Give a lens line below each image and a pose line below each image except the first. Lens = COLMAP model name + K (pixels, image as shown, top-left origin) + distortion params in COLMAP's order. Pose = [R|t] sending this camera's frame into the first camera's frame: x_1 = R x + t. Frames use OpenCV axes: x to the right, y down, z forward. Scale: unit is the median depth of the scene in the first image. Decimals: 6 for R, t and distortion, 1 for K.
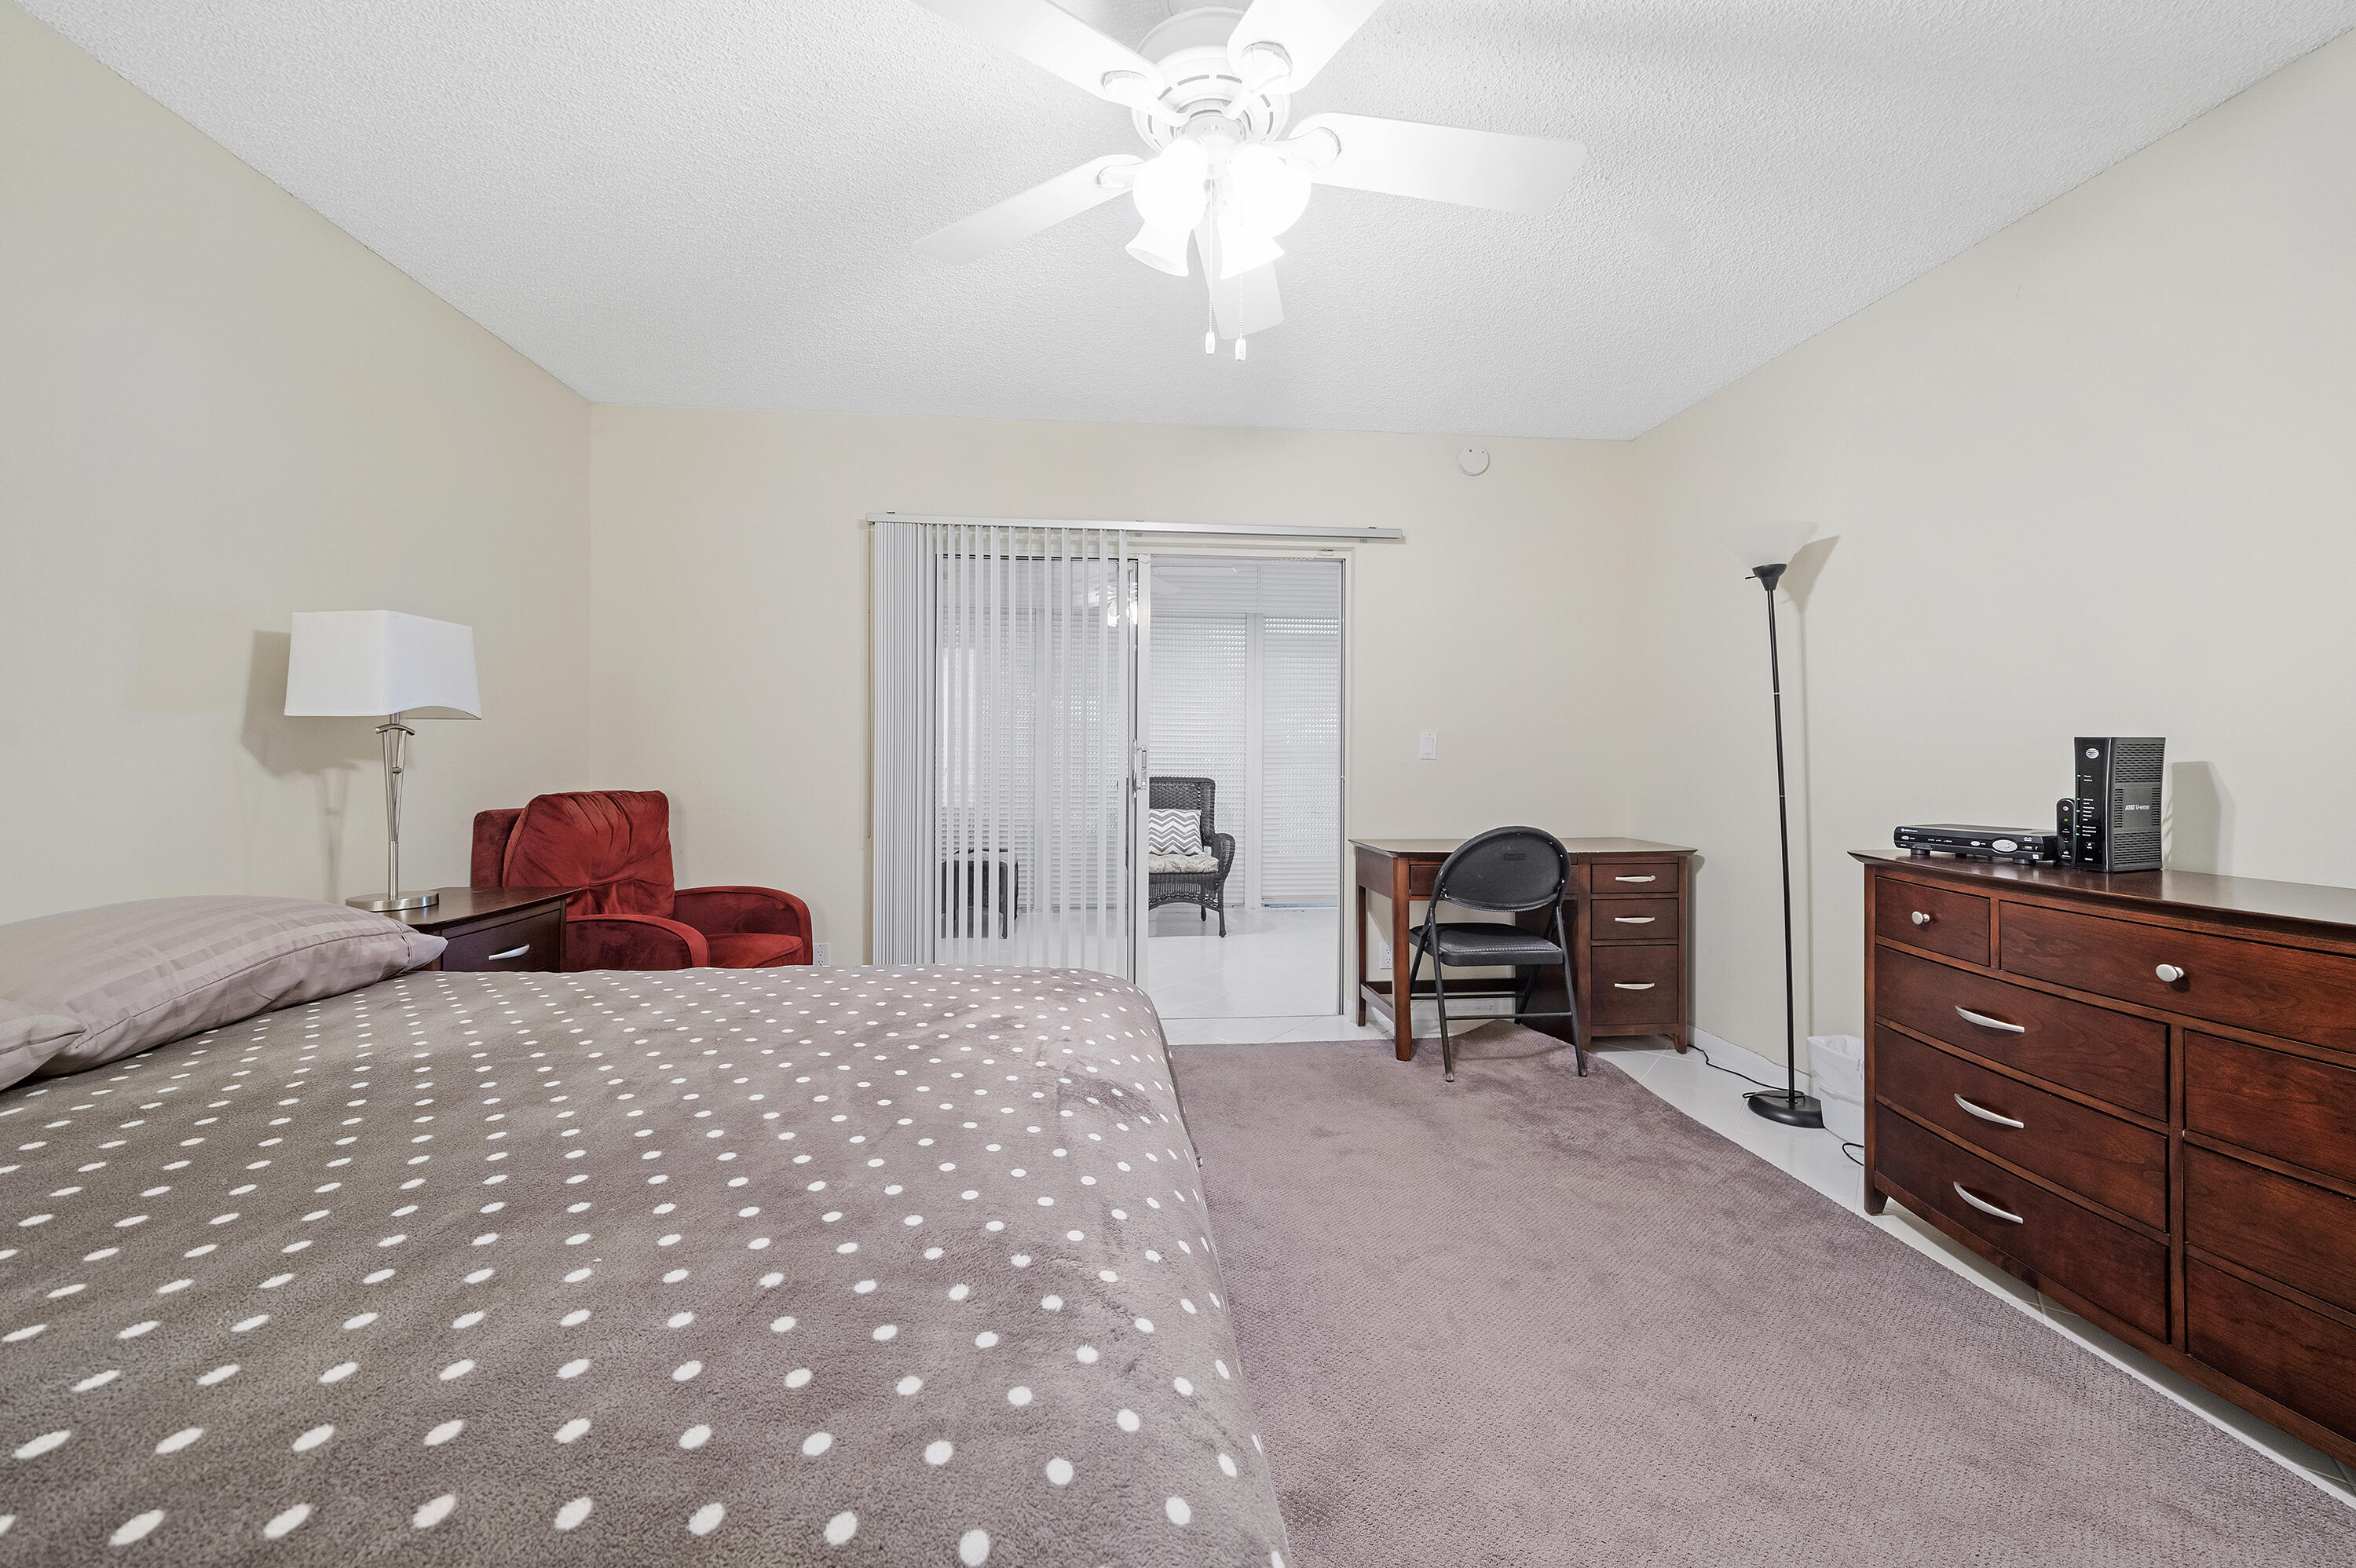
lens RADIAL K [[854.3, 0, 1178.0], [0, 854.3, 764.3], [0, 0, 1]] dist [-0.000975, -0.000115]
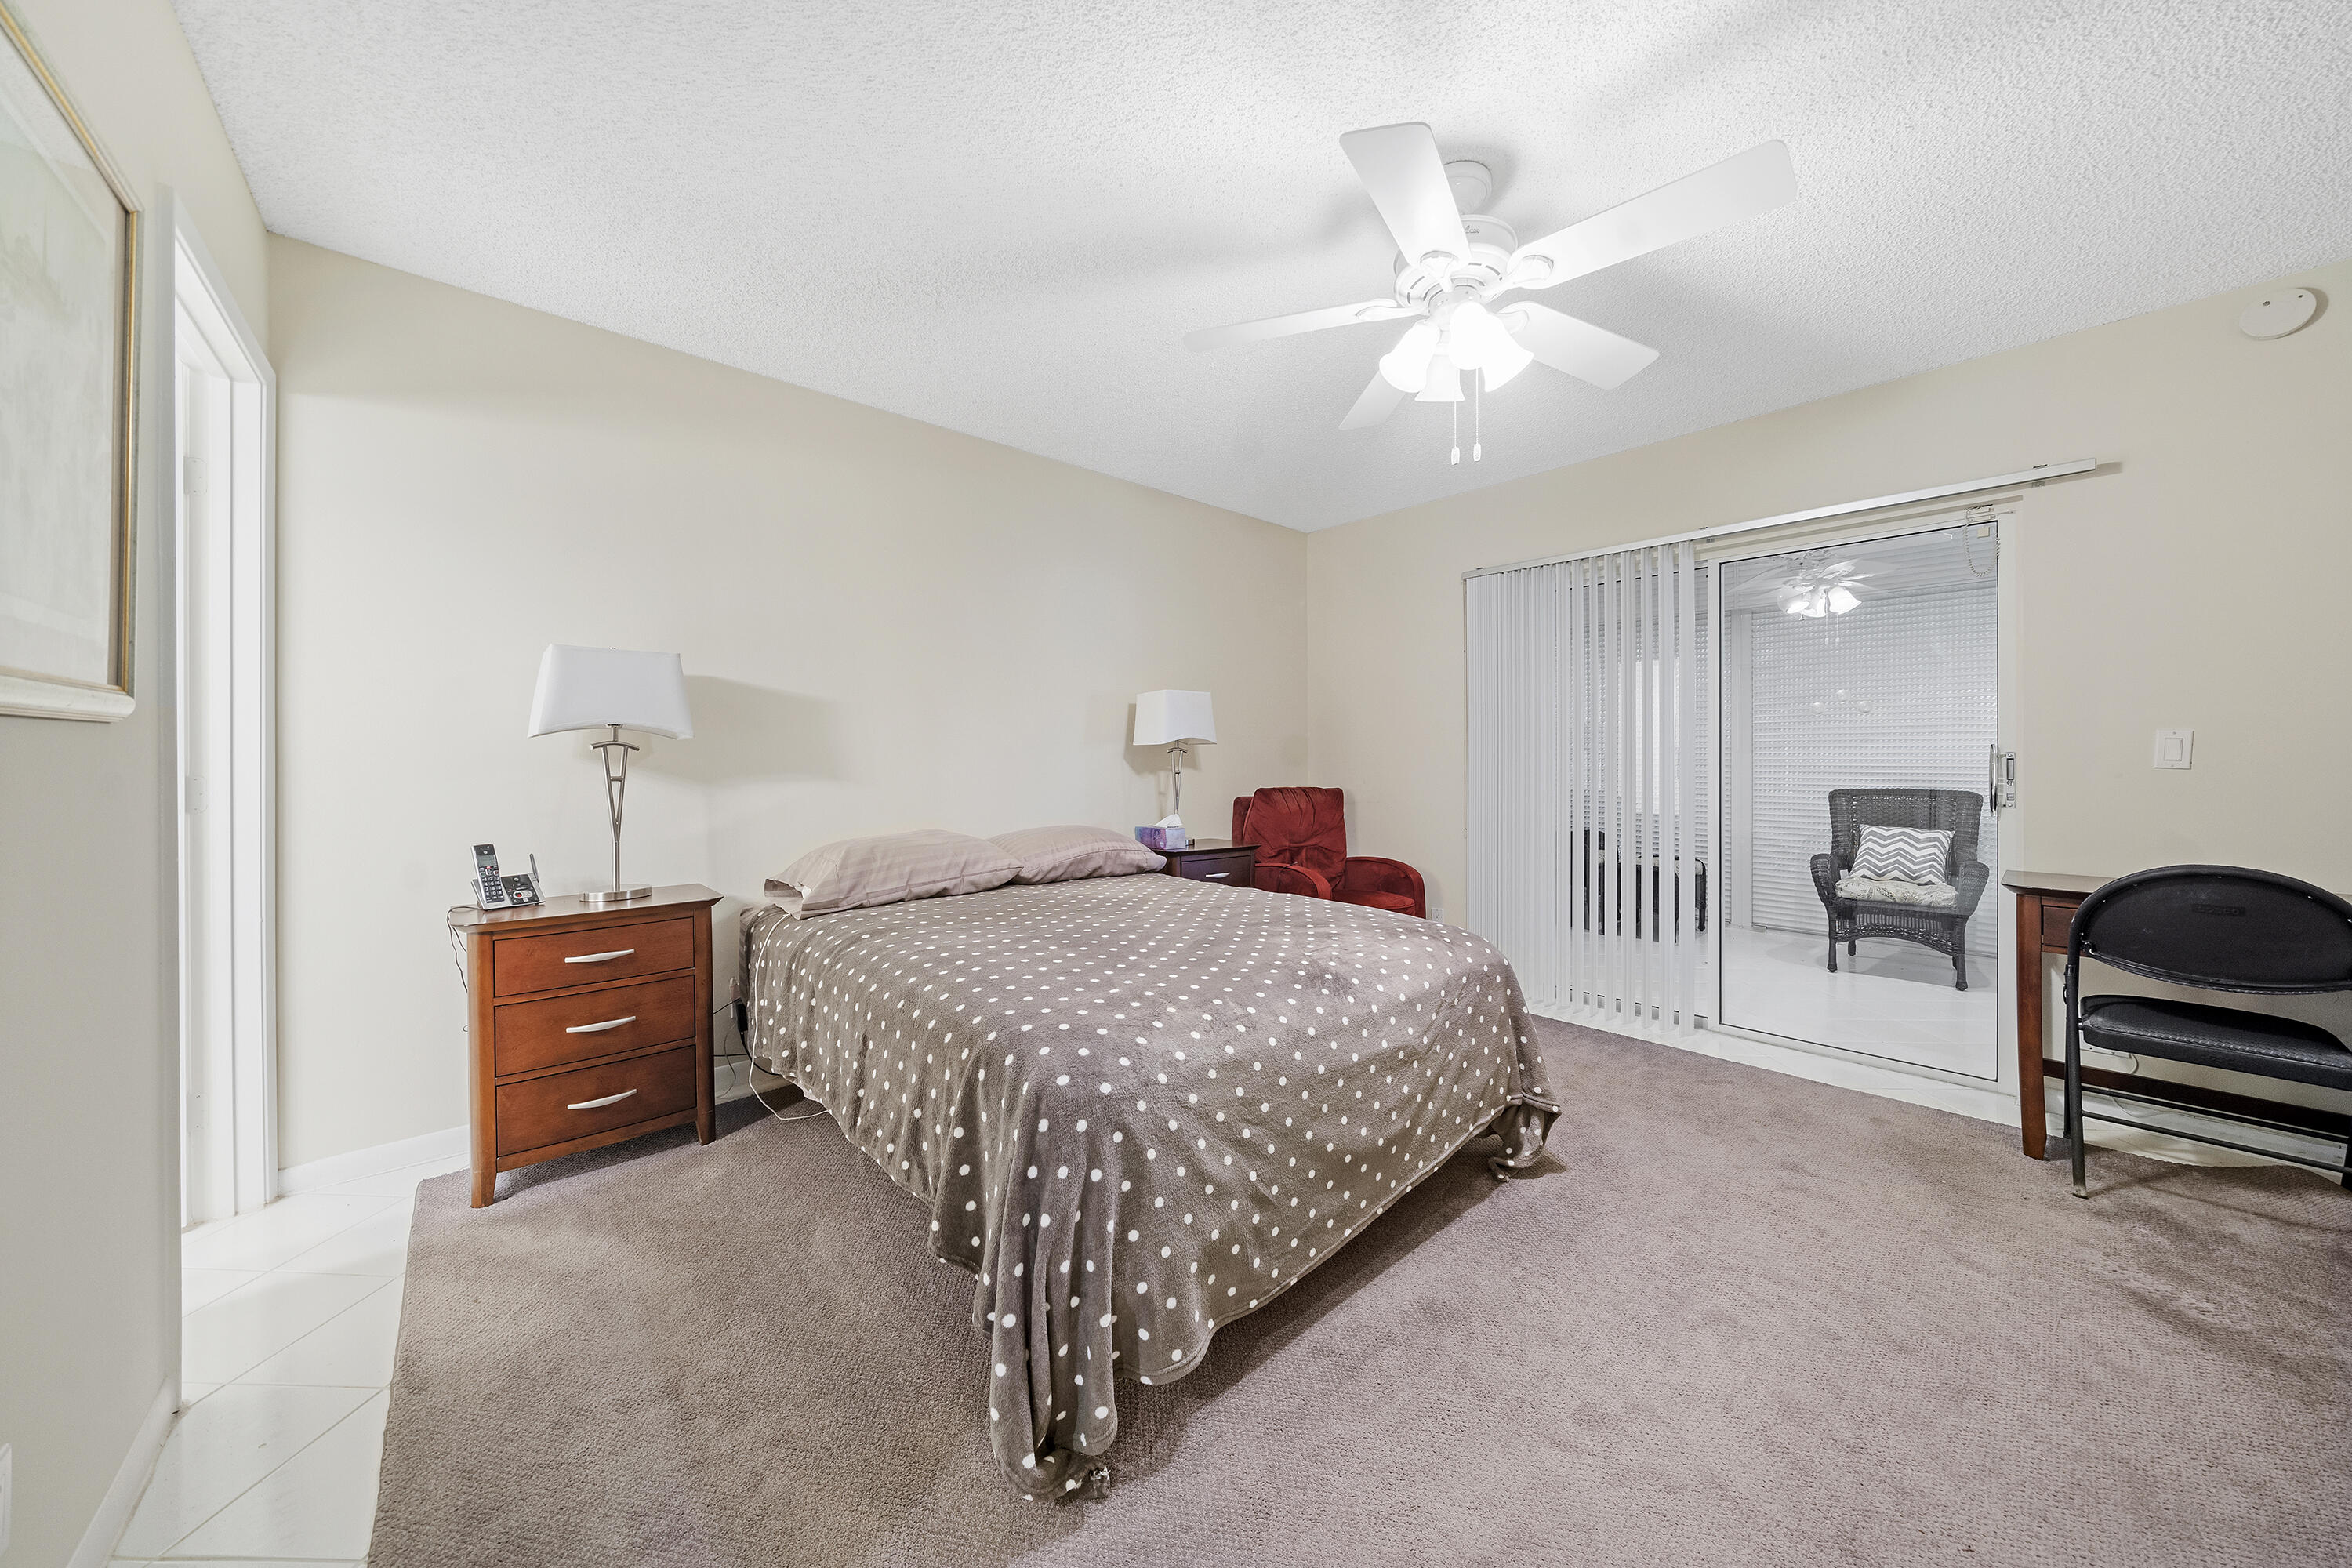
lens RADIAL K [[751.9, 0, 1179.2], [0, 751.9, 768.5], [0, 0, 1]] dist [0.000321, 0.000014]
pose [[0.622668, 0.003199, -0.782479, 0.297659], [-0.006787, 0.999976, -0.001312, 0.000658], [0.782456, 0.006128, 0.622675, -0.029559]]
